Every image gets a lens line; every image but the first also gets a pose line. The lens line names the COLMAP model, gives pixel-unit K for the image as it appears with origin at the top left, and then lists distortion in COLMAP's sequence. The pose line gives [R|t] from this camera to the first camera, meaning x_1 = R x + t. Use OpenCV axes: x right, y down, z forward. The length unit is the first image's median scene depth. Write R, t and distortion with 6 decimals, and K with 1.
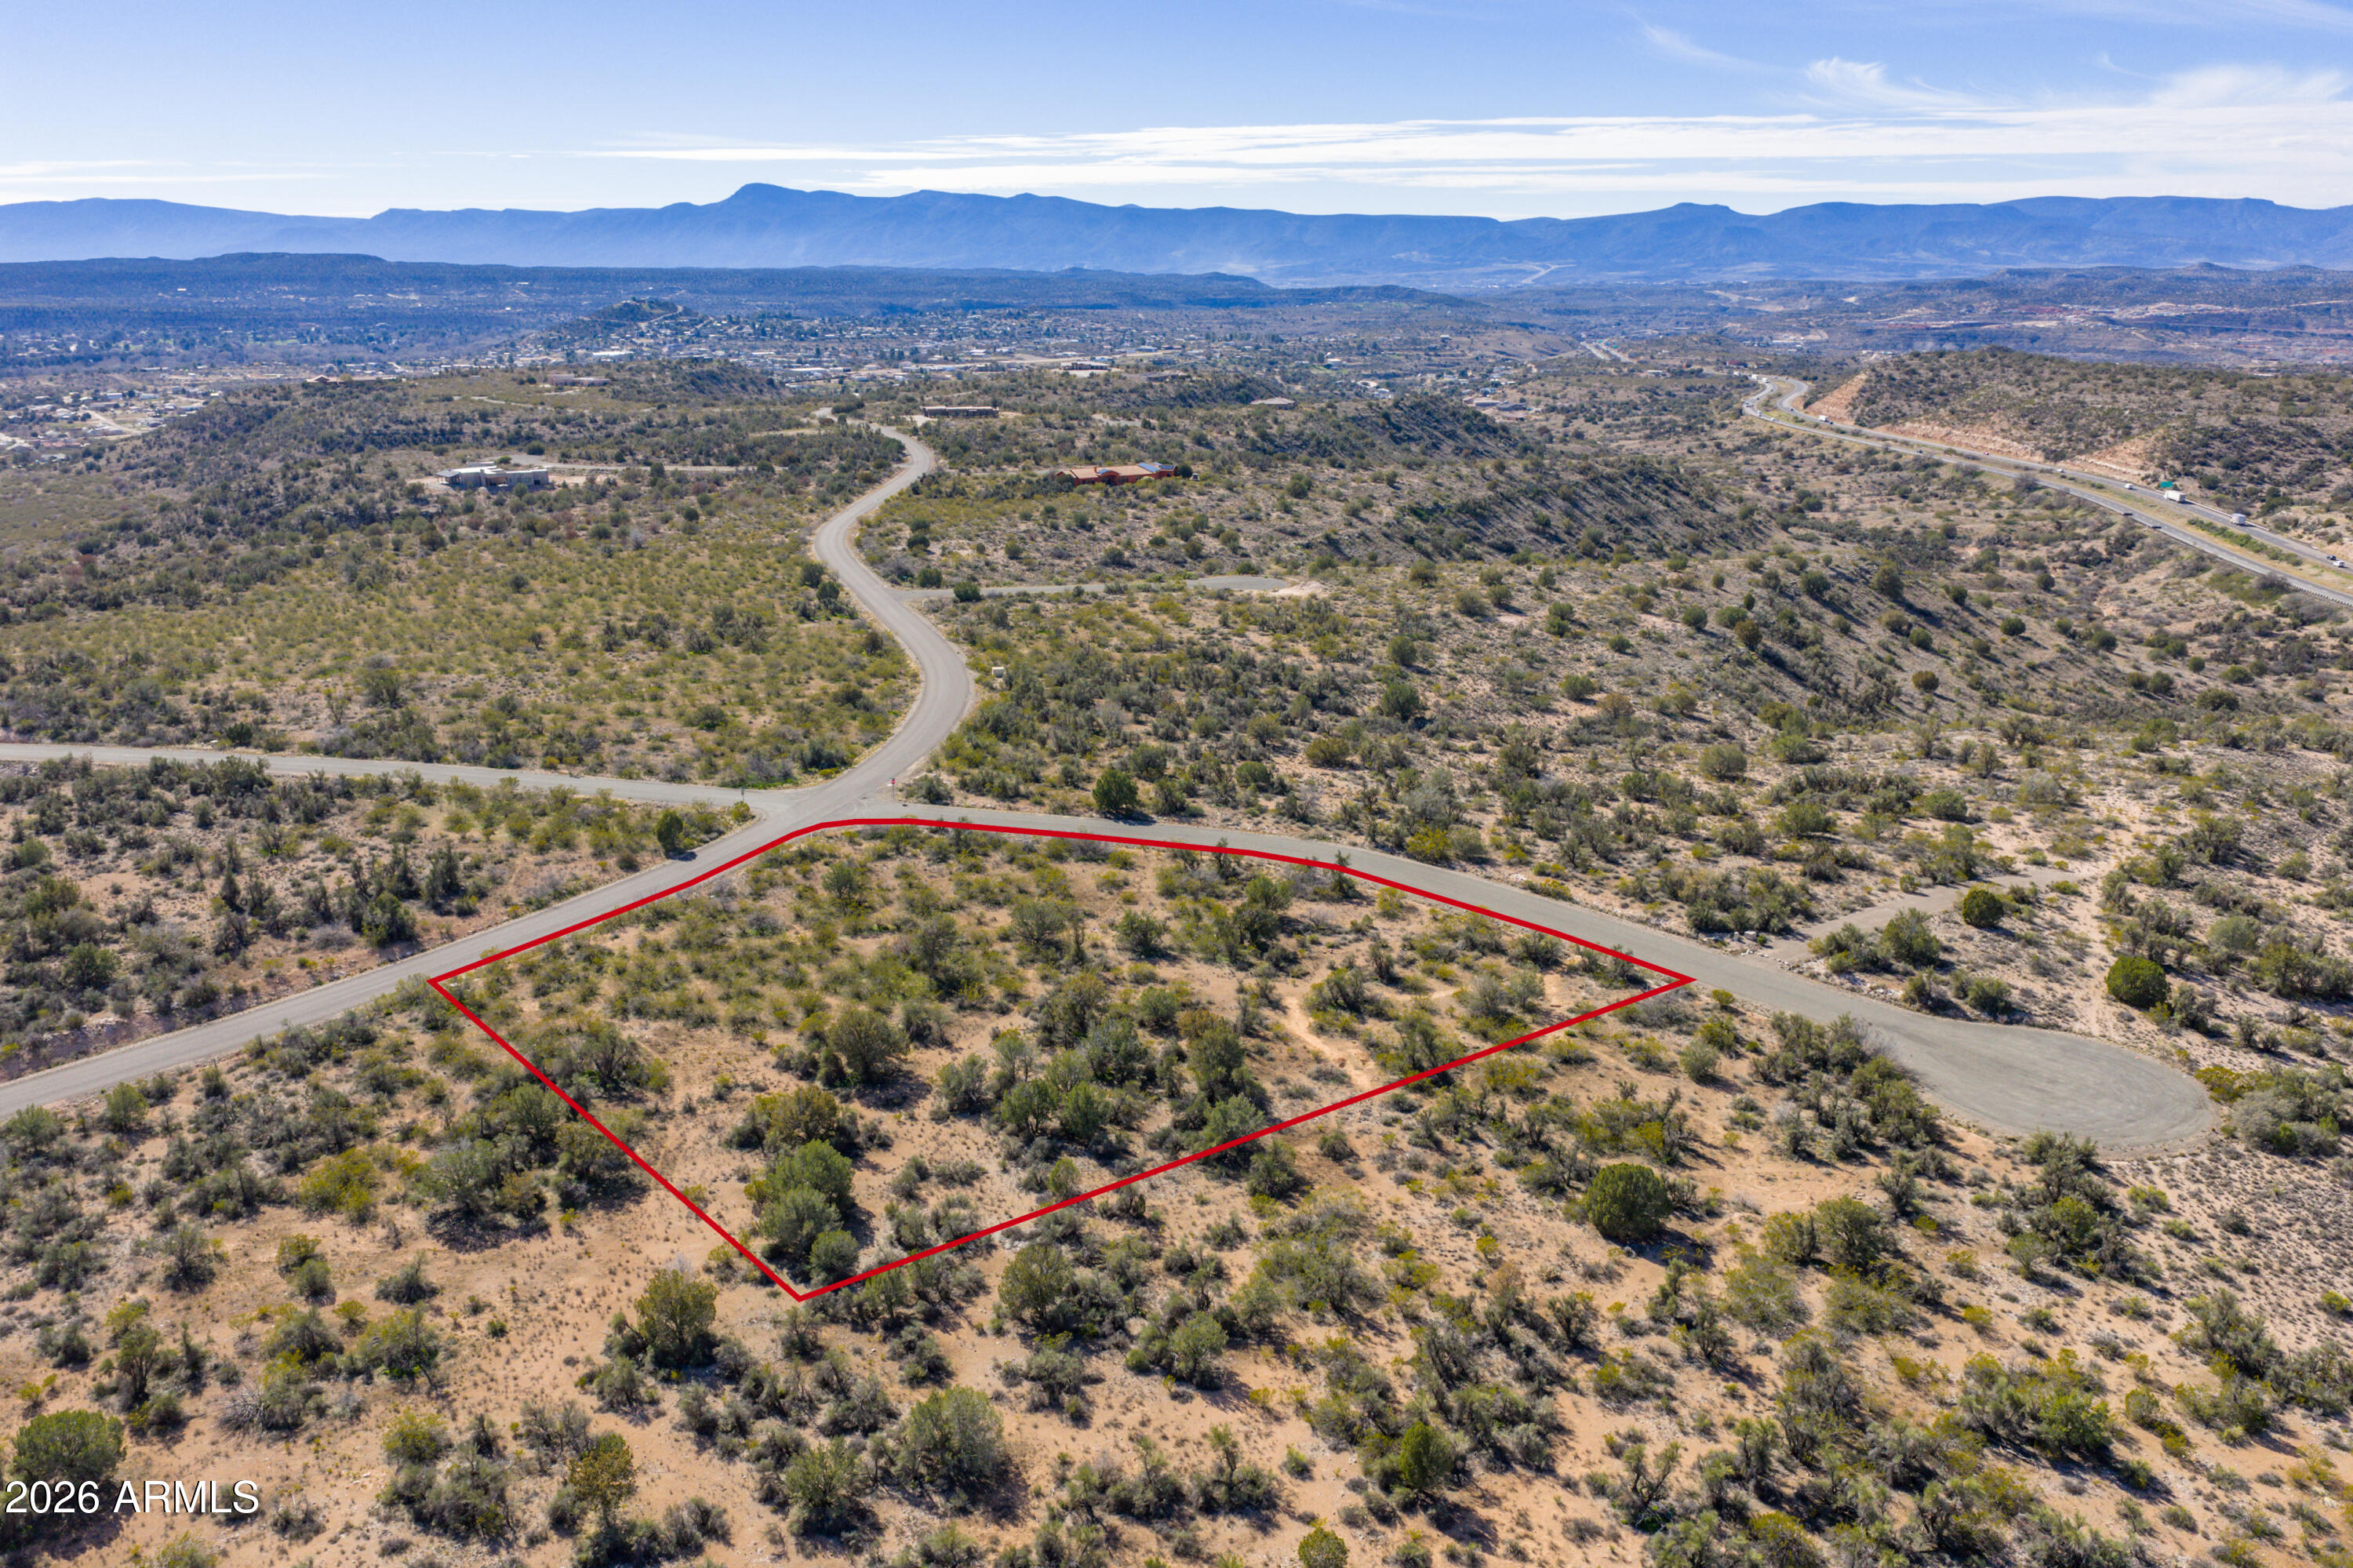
lens RADIAL K [[1946.2, 0, 1178.1], [0, 1946.2, 778.1], [0, 0, 1]] dist [0.018465, -0.034812]
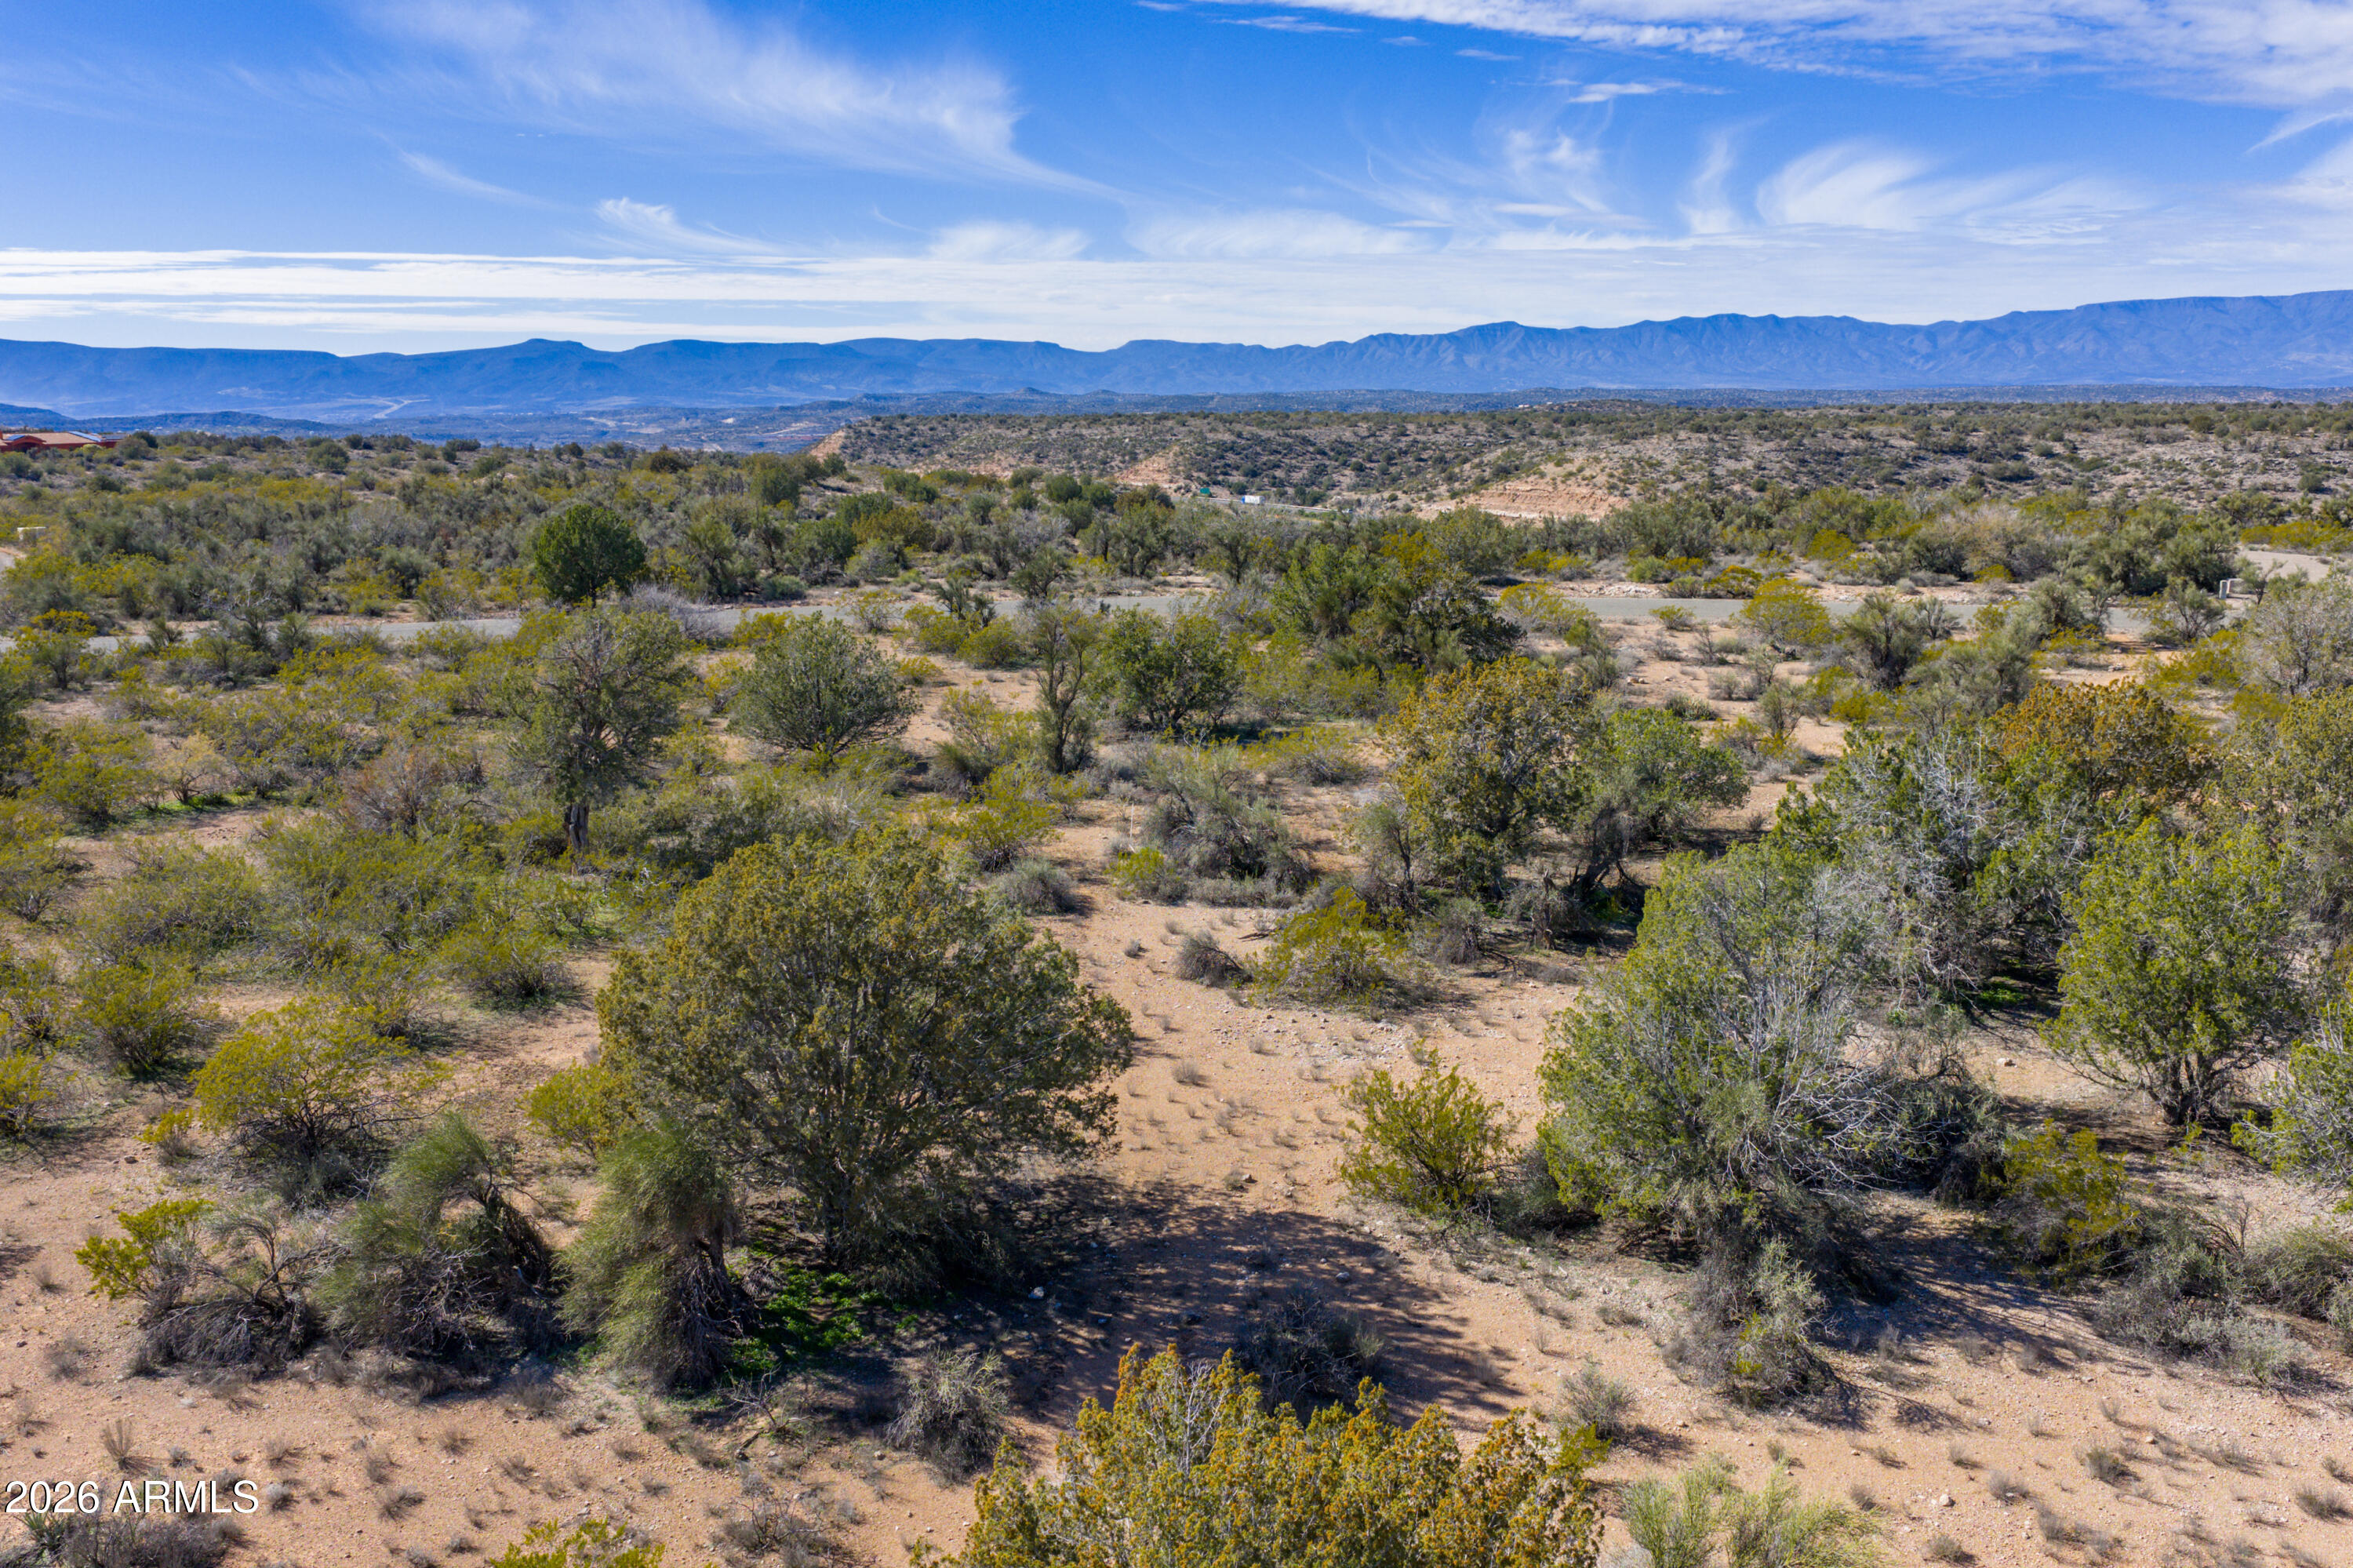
lens RADIAL K [[1946.2, 0, 1168.3], [0, 1946.2, 799.6], [0, 0, 1]] dist [0.018465, -0.034812]
pose [[0.851136, -0.112271, 0.512800, -0.059345], [0.141431, 0.989784, -0.018043, 0.029271], [-0.505535, 0.087883, 0.858319, 0.209808]]
